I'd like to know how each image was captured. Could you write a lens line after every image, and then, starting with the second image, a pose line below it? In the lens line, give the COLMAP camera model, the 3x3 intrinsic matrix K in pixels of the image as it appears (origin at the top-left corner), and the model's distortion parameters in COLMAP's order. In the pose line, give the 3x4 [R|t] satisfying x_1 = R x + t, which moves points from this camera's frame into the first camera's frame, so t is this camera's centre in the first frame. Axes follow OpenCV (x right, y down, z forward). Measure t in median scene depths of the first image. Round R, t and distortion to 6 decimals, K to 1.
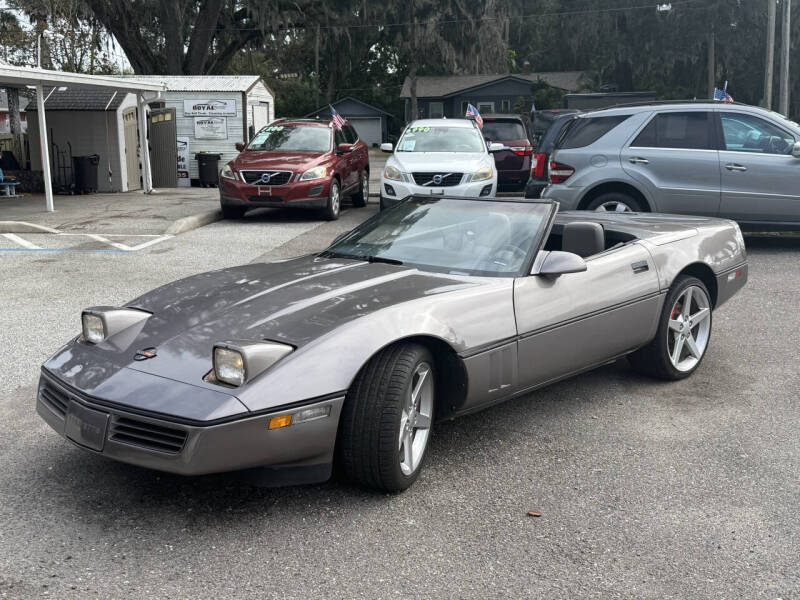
lens RADIAL K [[897.6, 0, 400.0], [0, 897.6, 300.0], [0, 0, 1]] dist [0.189817, -0.434713]
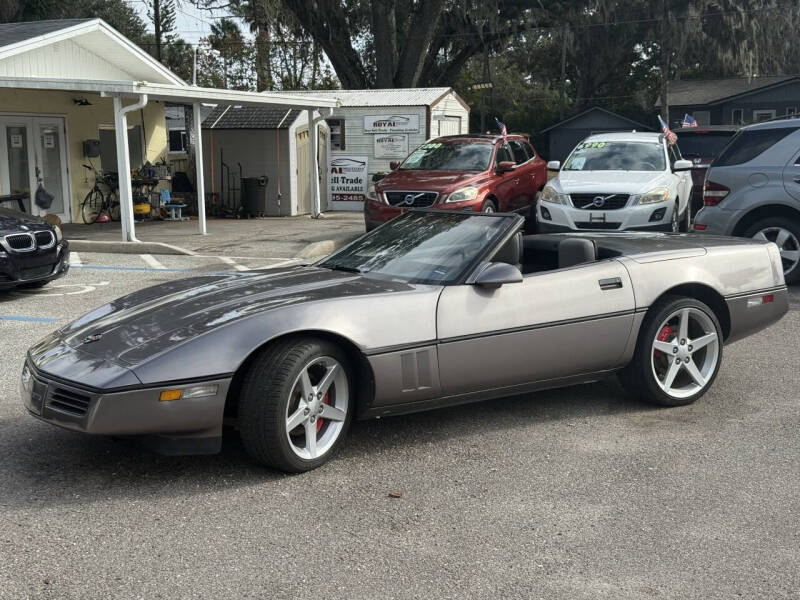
lens RADIAL K [[1099.9, 0, 400.0], [0, 1099.9, 300.0], [0, 0, 1]] dist [0.130070, -0.139601]
pose [[0.969374, 0.029814, -0.243772, 0.115411], [-0.041597, 0.998194, -0.043330, 0.014570], [0.242040, 0.052143, 0.968864, -0.071763]]
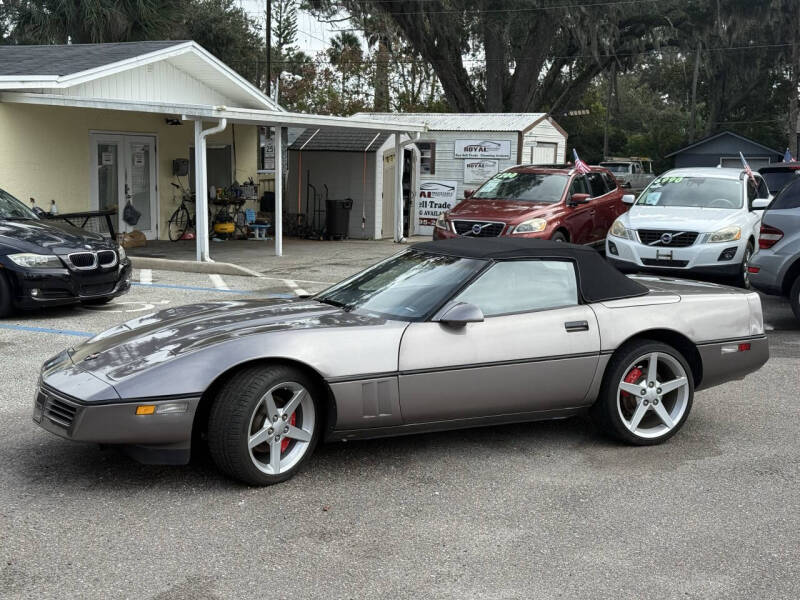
lens RADIAL K [[1155.9, 0, 400.0], [0, 1155.9, 300.0], [0, 0, 1]] dist [0.124610, -0.039747]
pose [[0.937302, 0.063381, -0.342706, 0.181610], [-0.088528, 0.994371, -0.058222, 0.009967], [0.337087, 0.084911, 0.937637, -0.108355]]
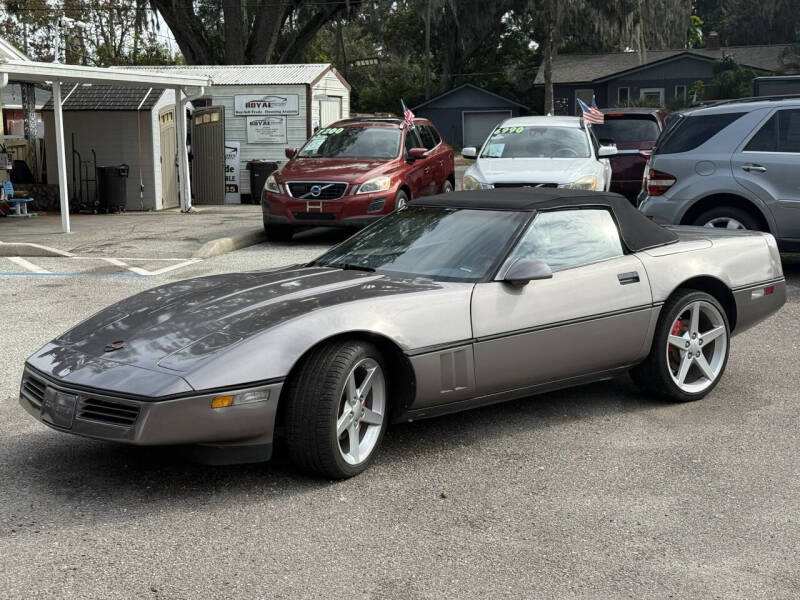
lens RADIAL K [[1264.5, 0, 400.0], [0, 1264.5, 300.0], [0, 0, 1]] dist [0.134225, -0.109807]
pose [[0.993062, 0.008044, -0.117314, 0.062594], [-0.013958, 0.998668, -0.049675, 0.019683], [0.116758, 0.050968, 0.991852, -0.124764]]
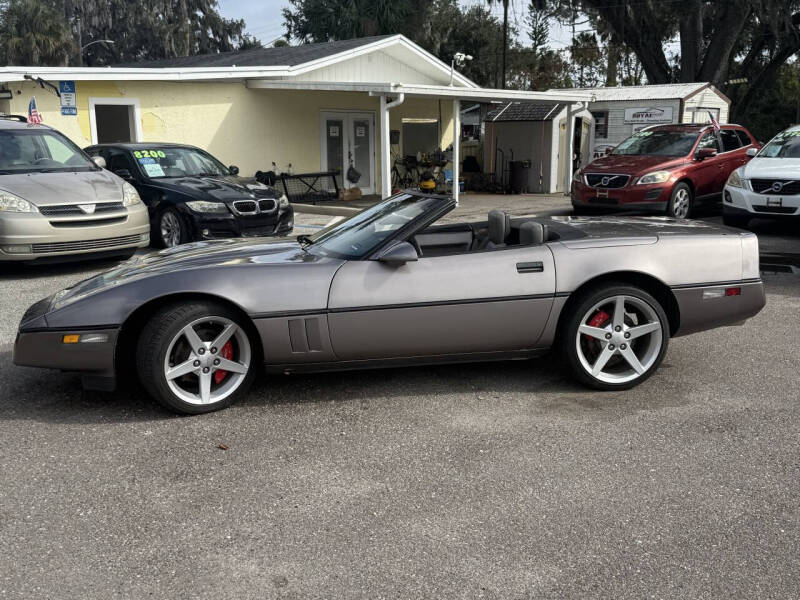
lens RADIAL K [[853.6, 0, 400.0], [0, 853.6, 300.0], [0, 0, 1]] dist [0.186547, -0.436390]
pose [[0.817564, 0.110409, -0.565155, 0.237789], [-0.110651, 0.993278, 0.033978, -0.005656], [0.565107, 0.034756, 0.824285, 0.044787]]
